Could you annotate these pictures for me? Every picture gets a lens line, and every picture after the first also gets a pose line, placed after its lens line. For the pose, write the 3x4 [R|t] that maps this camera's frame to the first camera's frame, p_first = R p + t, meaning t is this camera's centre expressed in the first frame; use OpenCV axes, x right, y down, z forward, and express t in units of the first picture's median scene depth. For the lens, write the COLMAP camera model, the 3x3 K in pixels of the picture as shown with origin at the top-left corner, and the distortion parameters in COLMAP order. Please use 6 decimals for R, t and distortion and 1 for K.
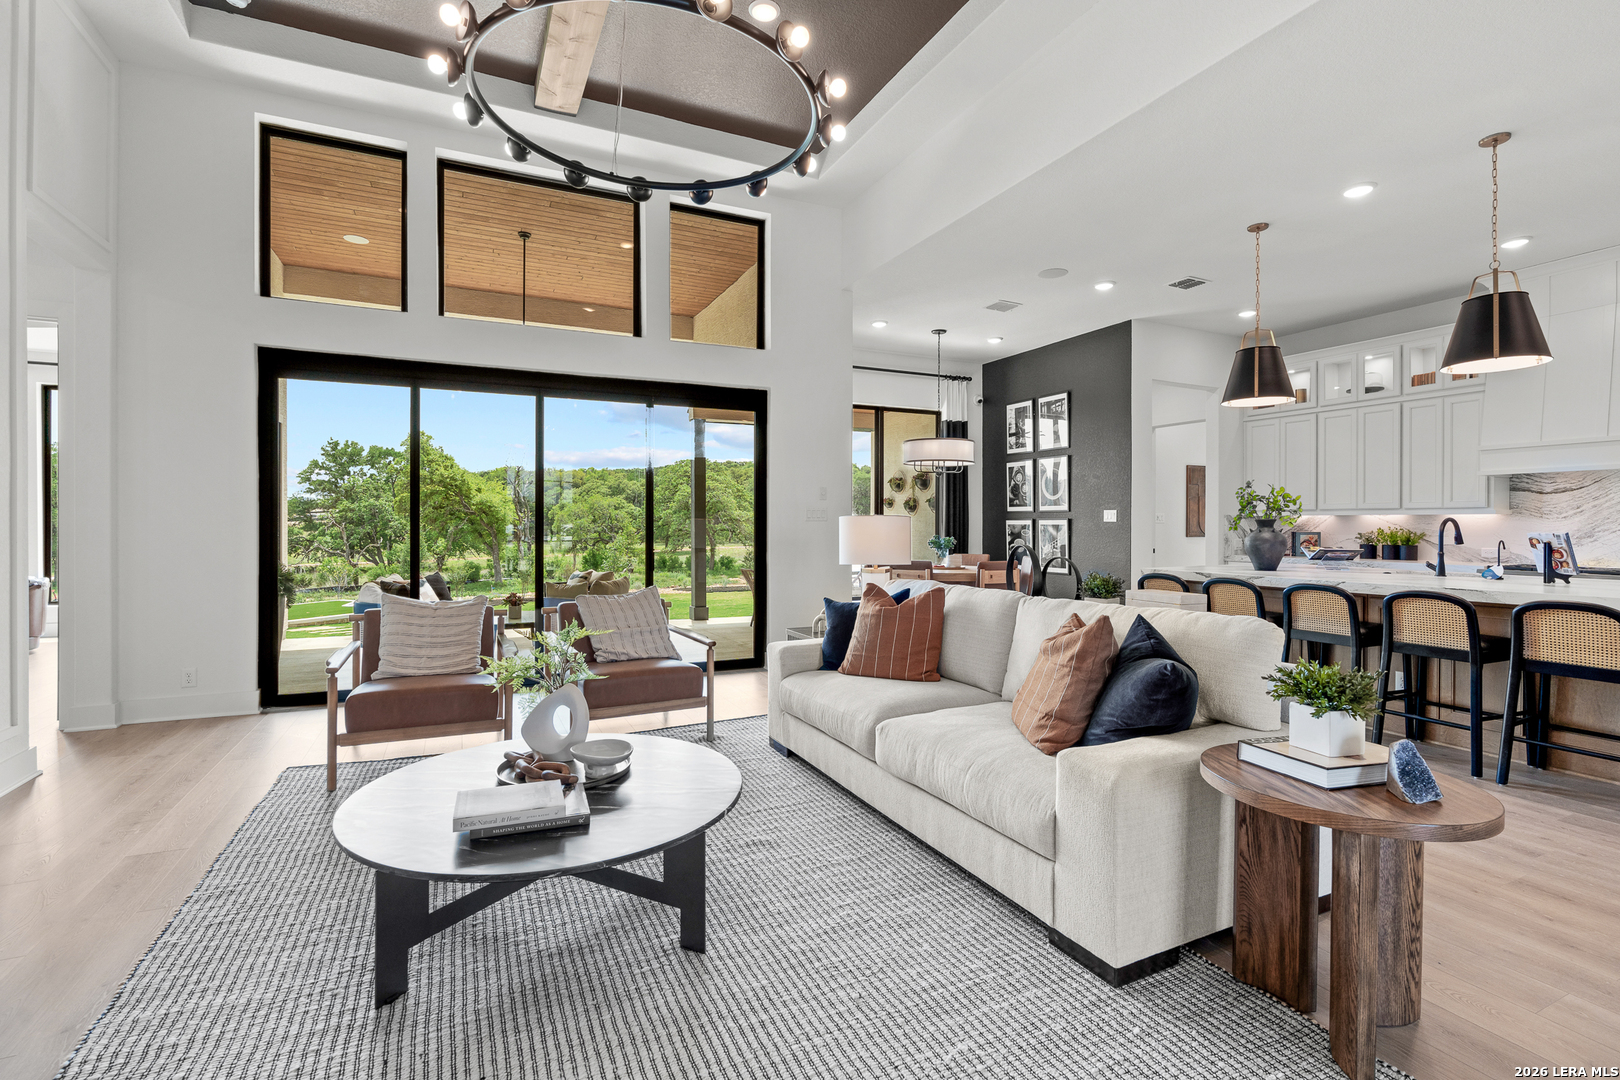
lens RADIAL K [[740.1, 0, 807.9], [0, 740.1, 519.4], [0, 0, 1]] dist [-0.013656, 0.005240]
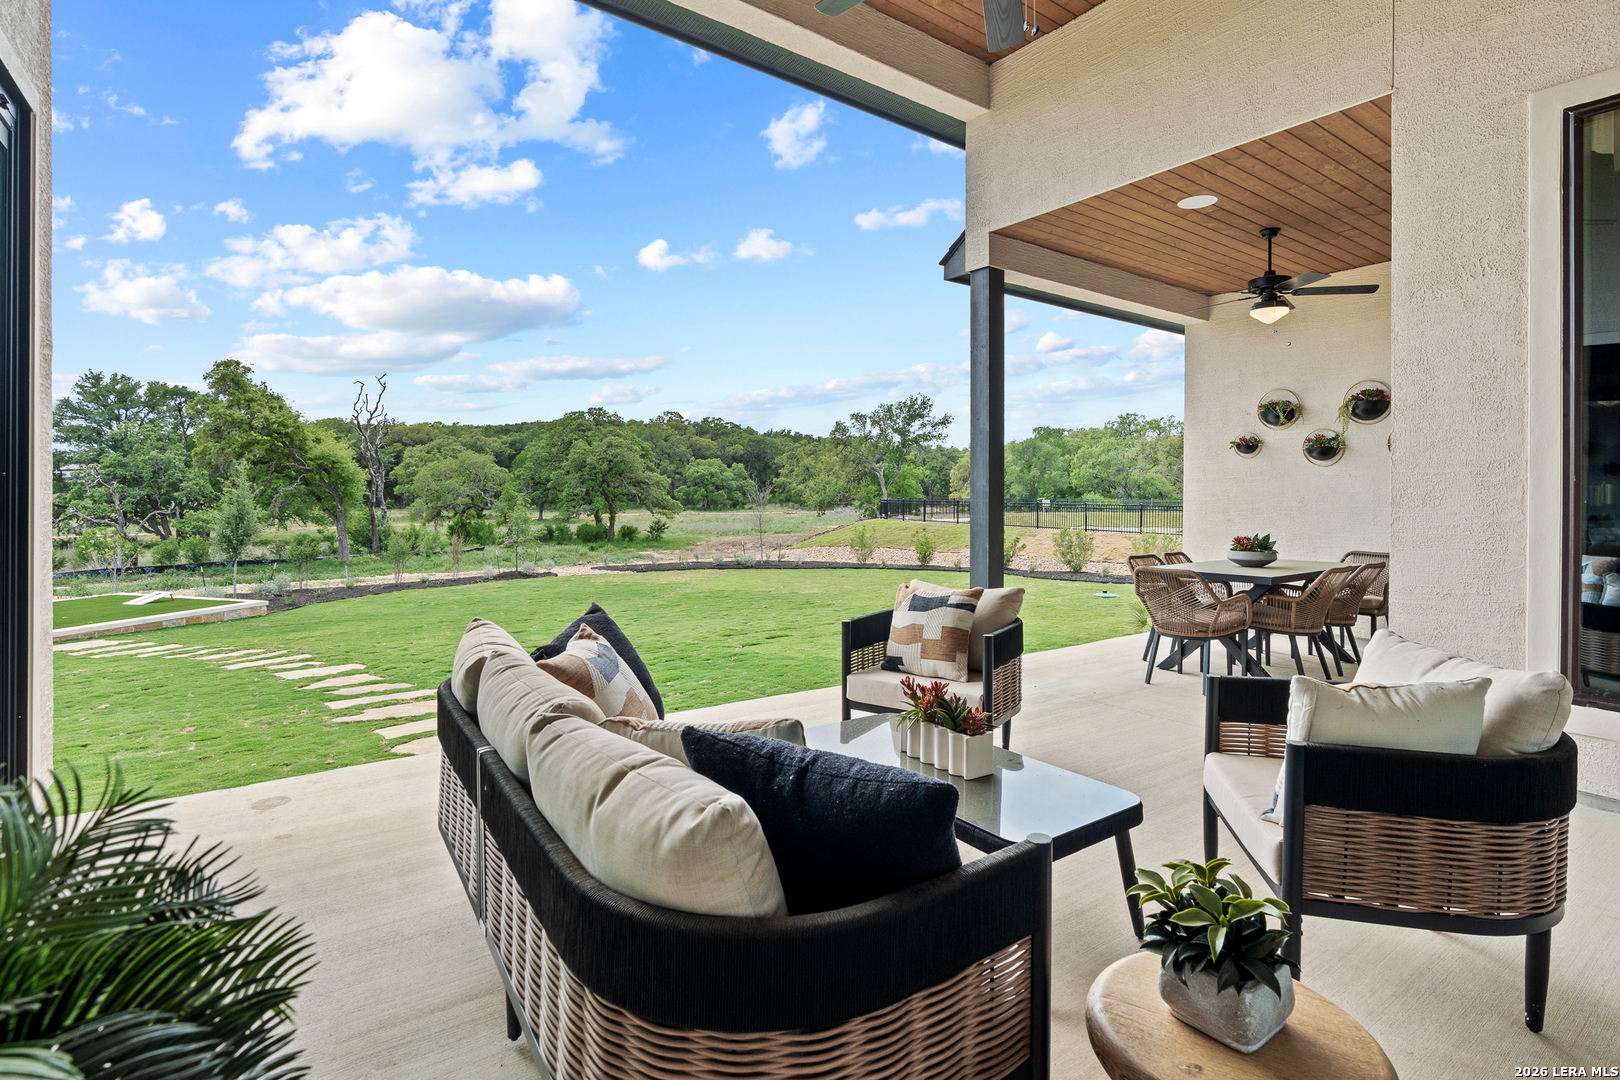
lens RADIAL K [[740.1, 0, 792.6], [0, 740.1, 499.9], [0, 0, 1]] dist [-0.013656, 0.005240]
pose [[0.981247, 0.005326, 0.192679, -0.088338], [-0.008921, 0.999802, 0.017797, 0.003318], [-0.192546, -0.019182, 0.981101, 0.123640]]
